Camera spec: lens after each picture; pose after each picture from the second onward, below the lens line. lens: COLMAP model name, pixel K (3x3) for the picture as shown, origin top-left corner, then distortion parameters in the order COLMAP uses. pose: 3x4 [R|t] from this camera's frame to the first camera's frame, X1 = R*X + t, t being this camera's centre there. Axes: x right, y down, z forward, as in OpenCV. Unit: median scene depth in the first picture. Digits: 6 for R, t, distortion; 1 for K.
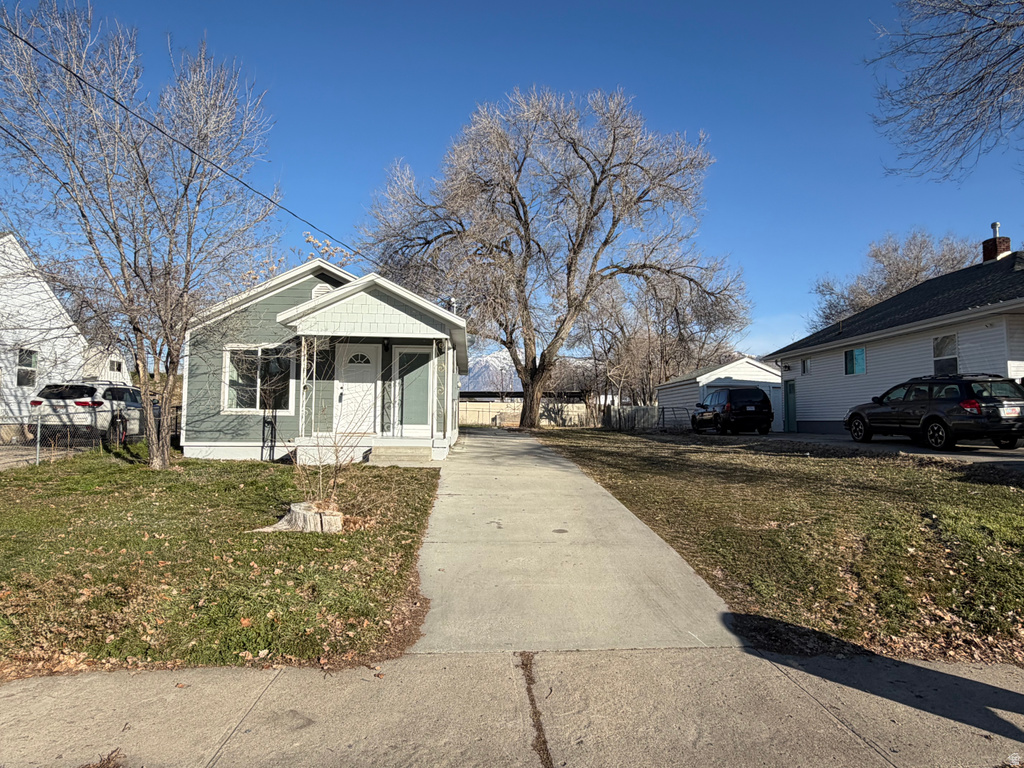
lens RADIAL K [[636.1, 0, 511.6], [0, 636.1, 381.7], [0, 0, 1]] dist [-0.000740, 0.000825]
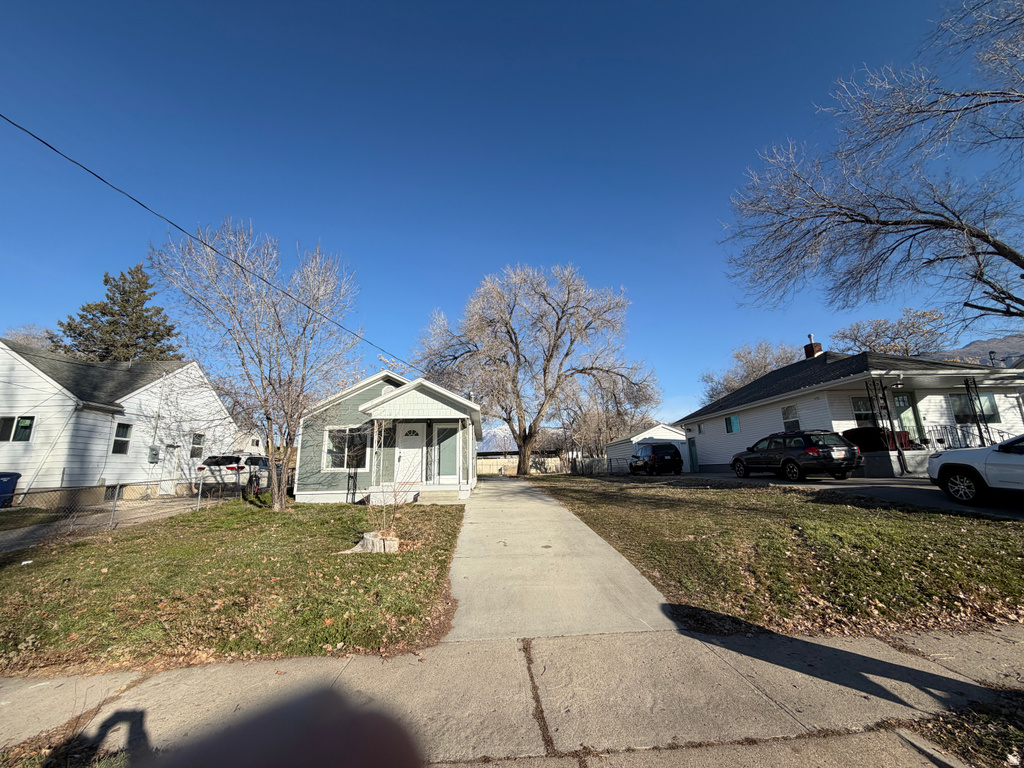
lens RADIAL K [[406.6, 0, 507.7], [0, 406.6, 381.5], [0, 0, 1]] dist [-0.000061, 0.000041]
pose [[0.999468, -0.032487, -0.002992, 0.000859], [0.031640, 0.987567, -0.153979, -0.000185], [0.007957, 0.153802, 0.988070, 0.005222]]
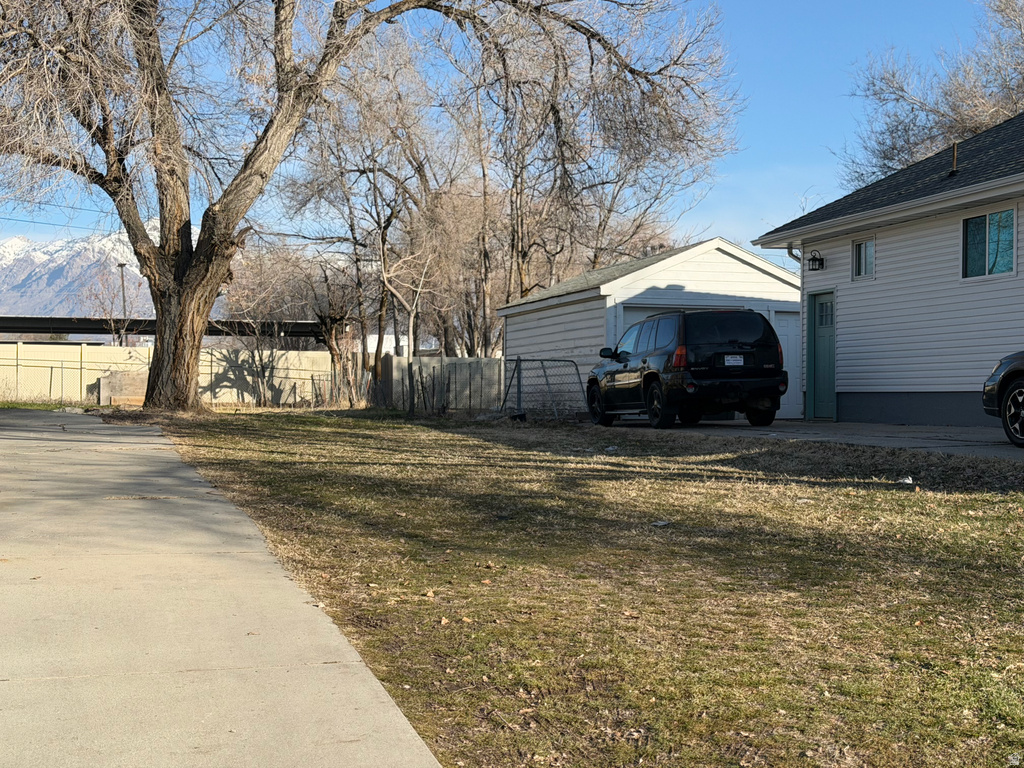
lens RADIAL K [[1430.9, 0, 514.0], [0, 1430.9, 388.8], [0, 0, 1]] dist [0.211092, -0.462852]
pose [[0.972076, 0.002053, 0.234659, 0.043984], [-0.015684, 0.998294, 0.056236, 0.015910], [-0.234143, -0.058346, 0.970450, 0.227028]]
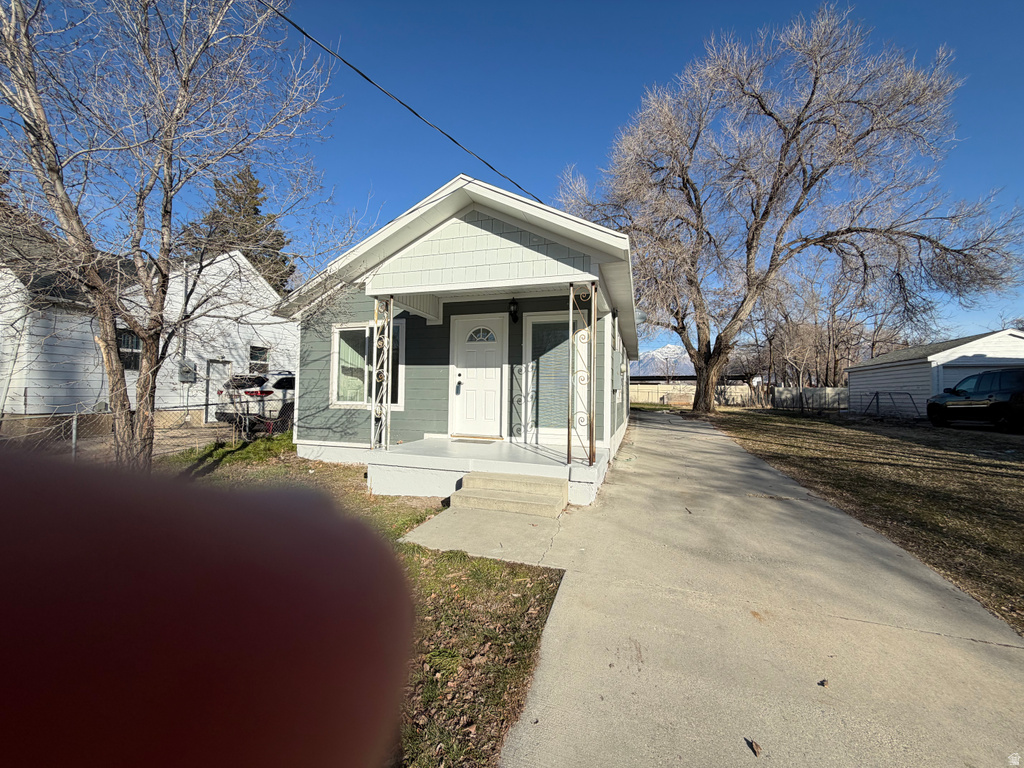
lens RADIAL K [[406.6, 0, 507.7], [0, 406.6, 381.5], [0, 0, 1]] dist [-0.000061, 0.000041]
pose [[0.927655, -0.007592, -0.373361, -0.034336], [0.017973, 0.999542, 0.024330, 0.006351], [0.373005, -0.029280, 0.927367, 0.541928]]
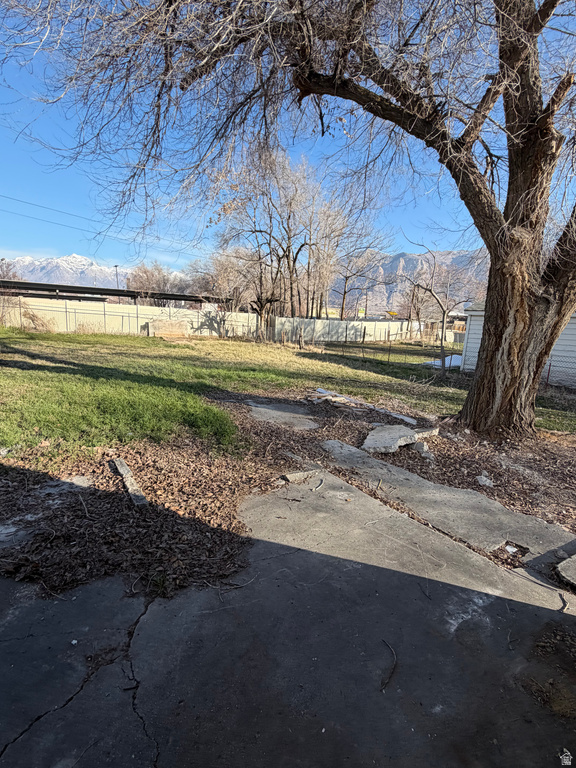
lens RADIAL K [[355.4, 0, 289.1], [0, 355.4, 382.4], [0, 0, 1]] dist [0.000784, -0.000060]
pose [[0.860884, -0.044833, 0.506821, -0.315481], [-0.084532, 0.969663, 0.229362, 0.026098], [-0.501729, -0.240297, 0.830978, 1.635479]]
